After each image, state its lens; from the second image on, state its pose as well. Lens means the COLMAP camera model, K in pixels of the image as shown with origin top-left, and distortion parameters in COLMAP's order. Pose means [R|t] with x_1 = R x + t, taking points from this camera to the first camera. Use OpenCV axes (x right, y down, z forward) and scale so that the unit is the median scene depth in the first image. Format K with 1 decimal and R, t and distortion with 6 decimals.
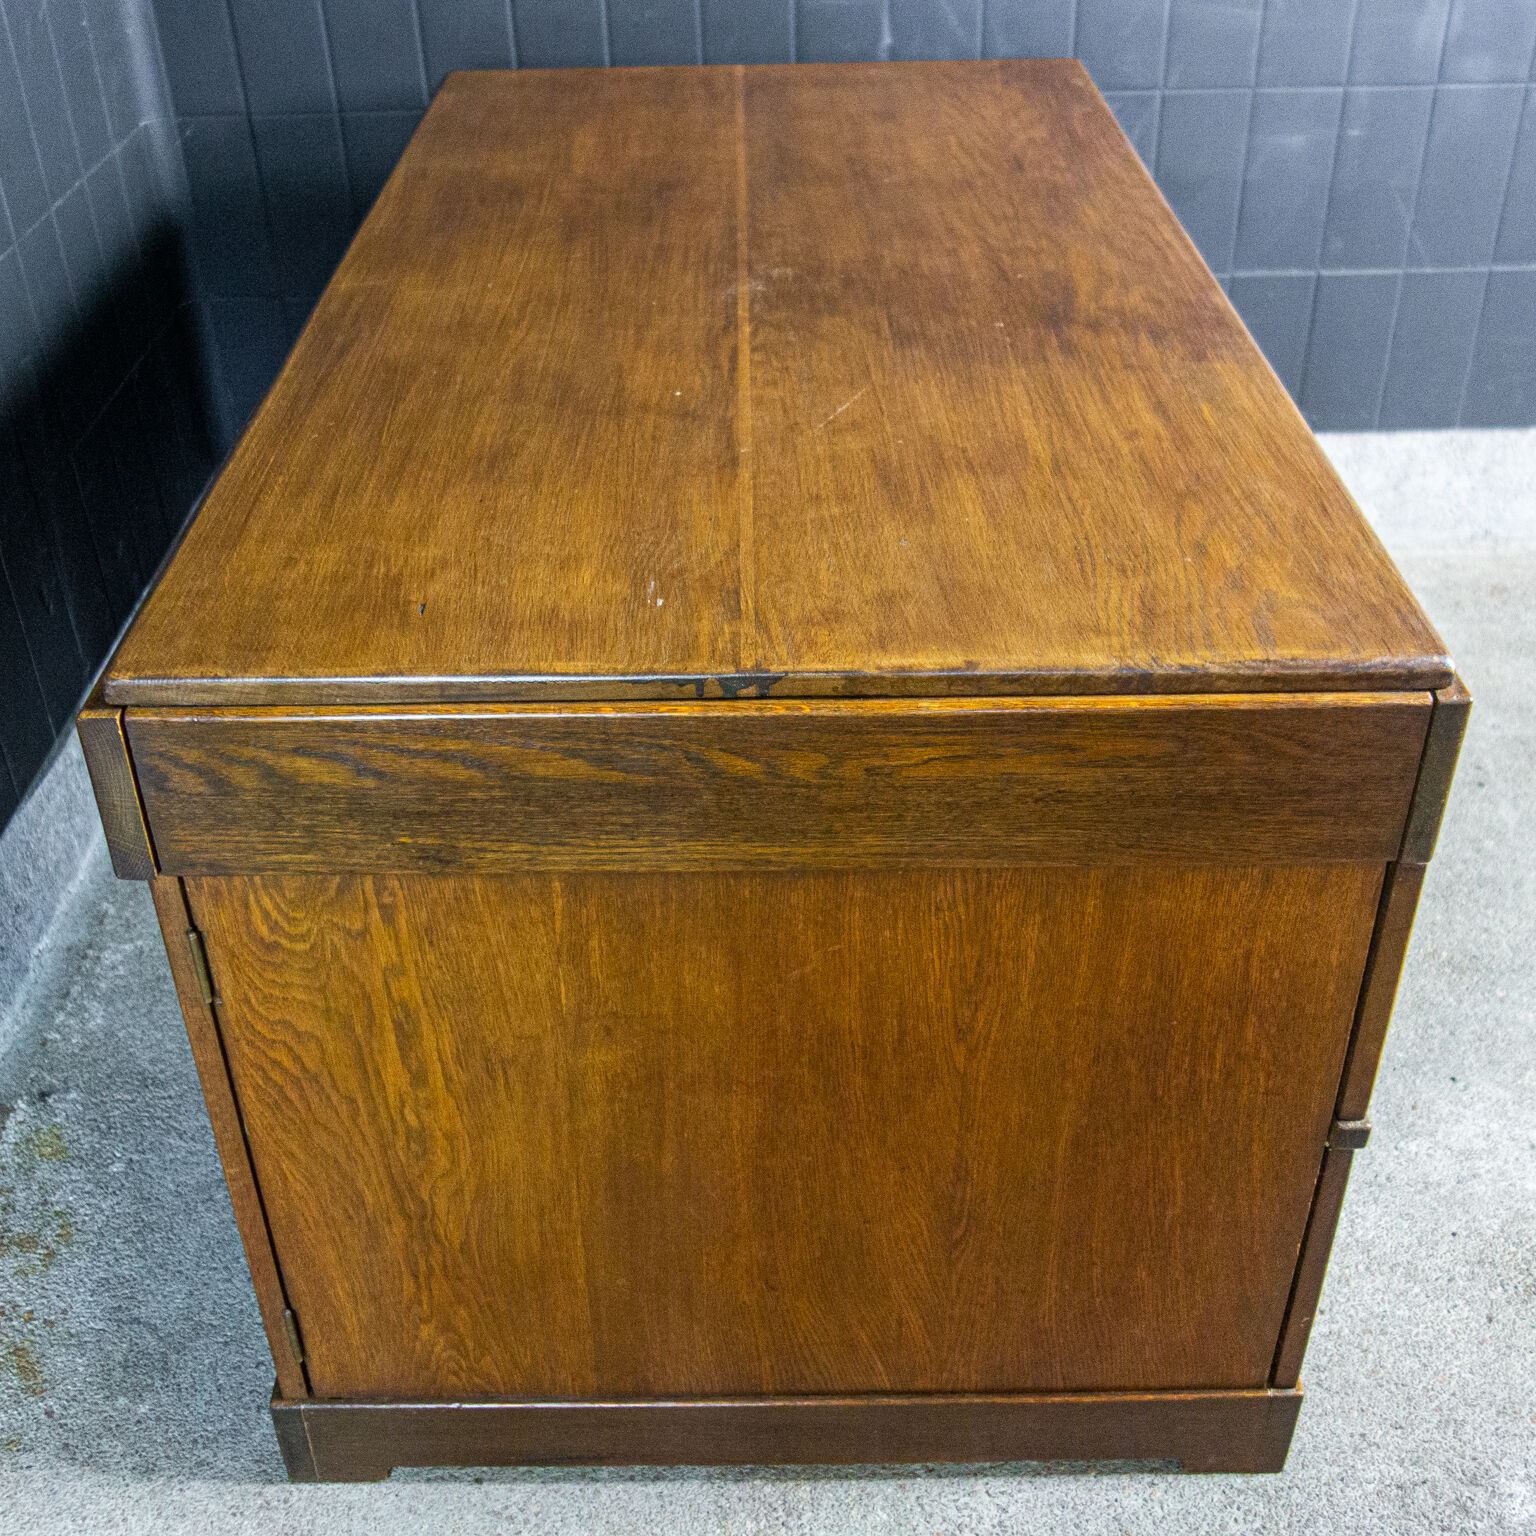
lens RADIAL K [[1812.0, 0, 770.2], [0, 1812.0, 777.4], [0, 0, 1]] dist [-0.020315, 0.000000]
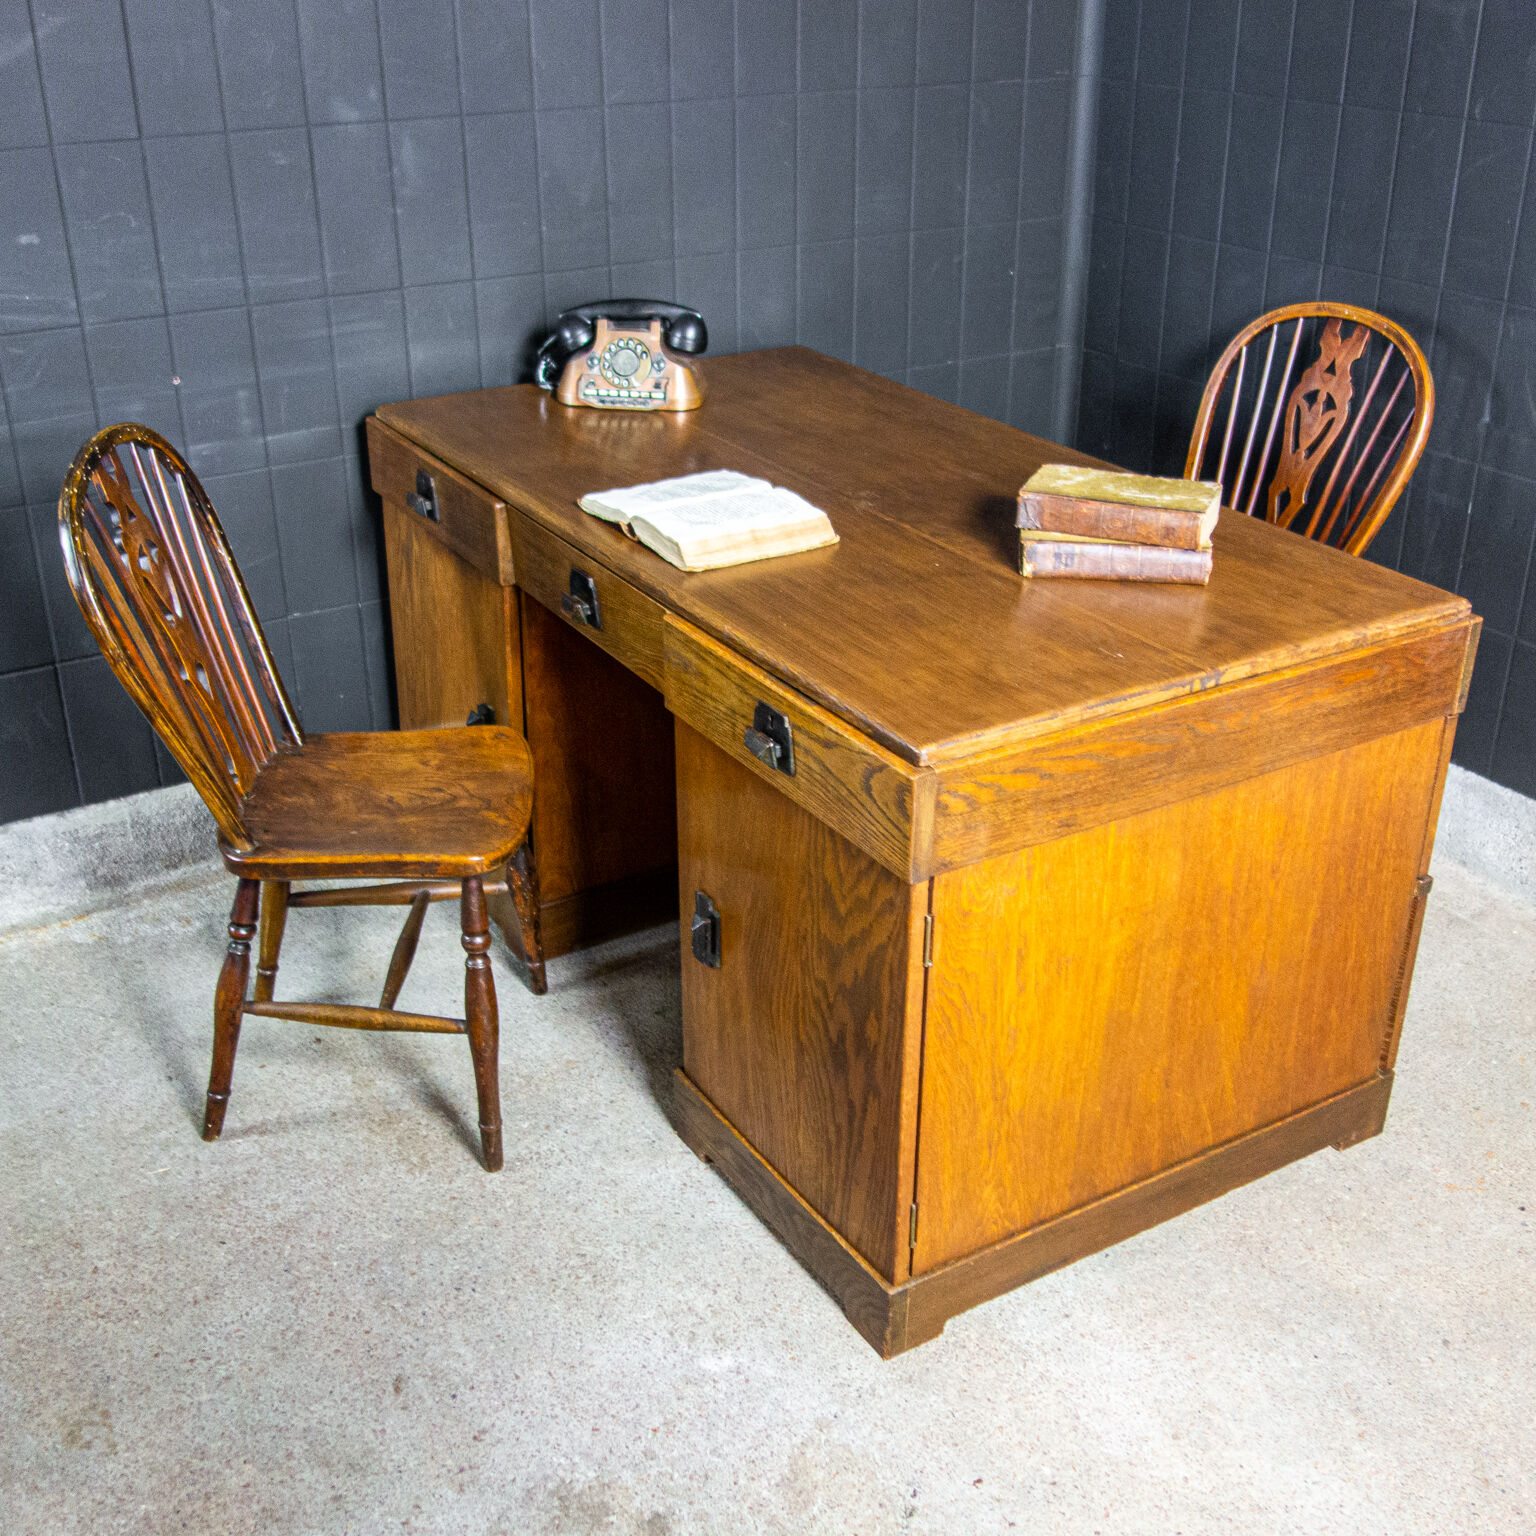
lens RADIAL K [[1812.0, 0, 770.6], [0, 1812.0, 771.5], [0, 0, 1]] dist [-0.020315, 0.000000]
pose [[0.518077, 0.392561, -0.759929, 1.312498], [-0.492863, 0.863142, 0.109872, -0.171135], [0.699058, 0.317619, 0.640653, -0.025359]]
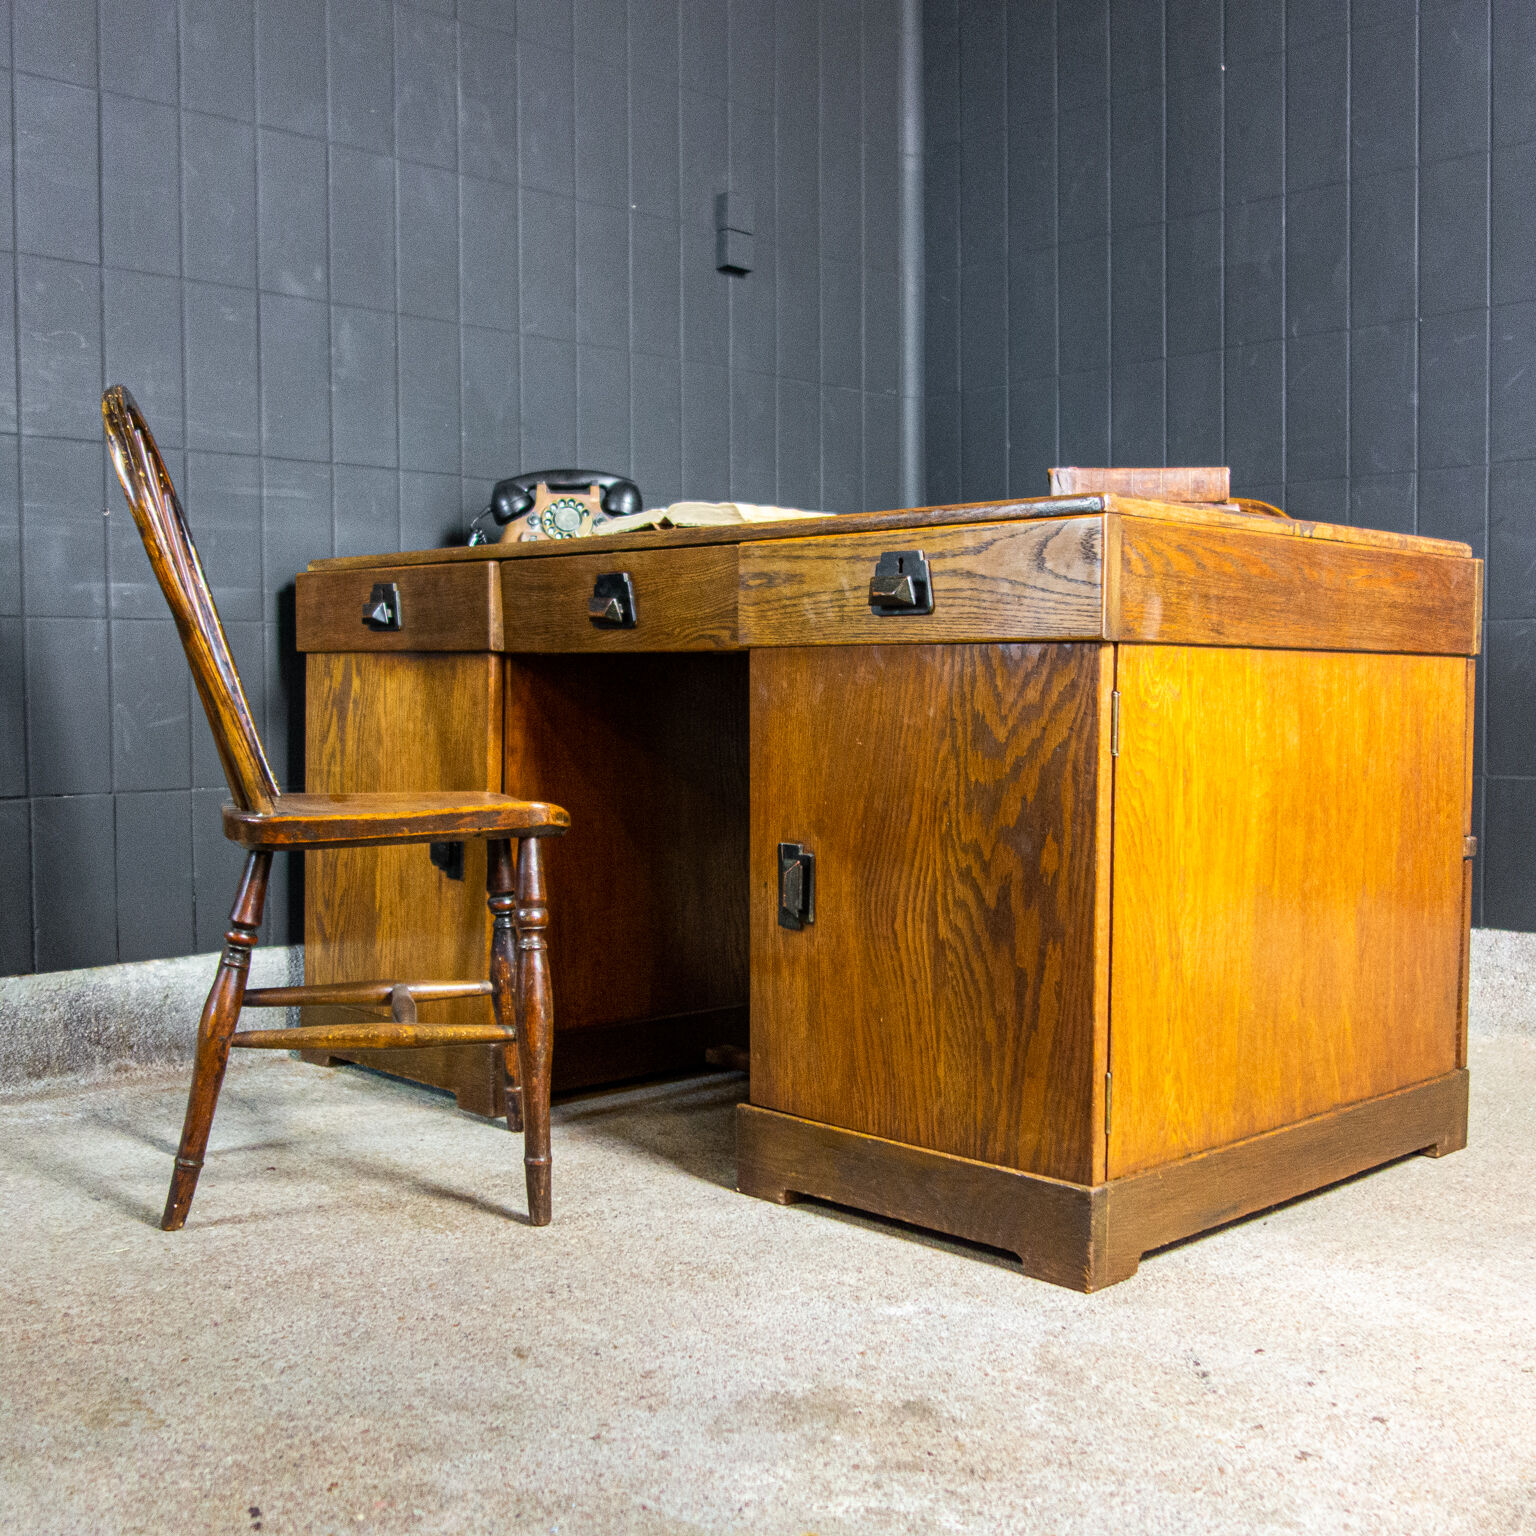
lens RADIAL K [[1812.0, 0, 767.1], [0, 1812.0, 775.1], [0, 0, 1]] dist [-0.020315, 0.000000]
pose [[0.695164, 0.052015, -0.716967, 1.158567], [-0.417811, 0.840849, -0.344102, 0.541218], [0.584962, 0.538764, 0.606261, 0.055184]]
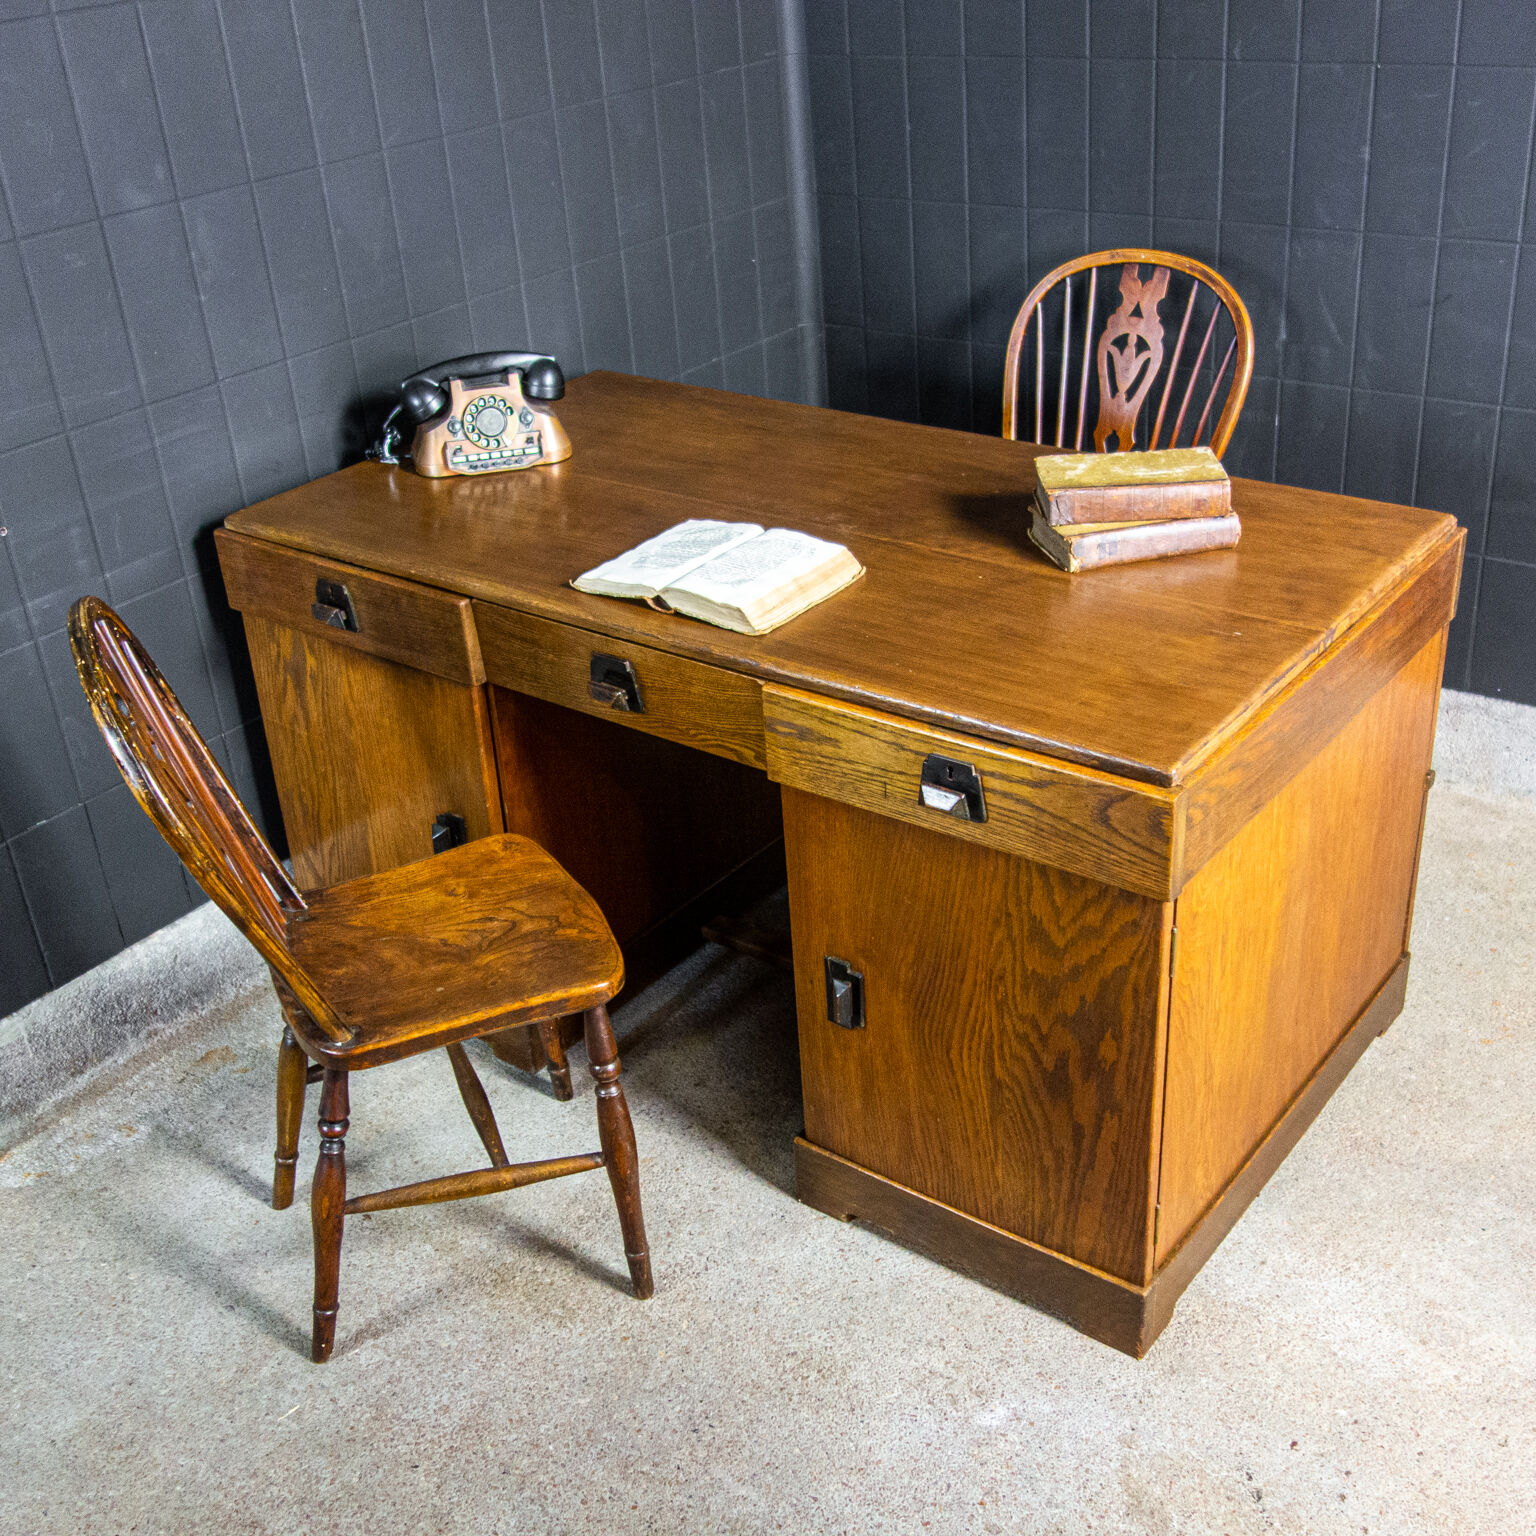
lens RADIAL K [[1812.0, 0, 768.1], [0, 1812.0, 773.3], [0, 0, 1]] dist [-0.020315, 0.000000]
pose [[0.789463, 0.260111, -0.555959, 0.912497], [-0.303358, 0.952759, 0.014988, -0.038799], [0.533593, 0.156822, 0.831075, -0.326860]]
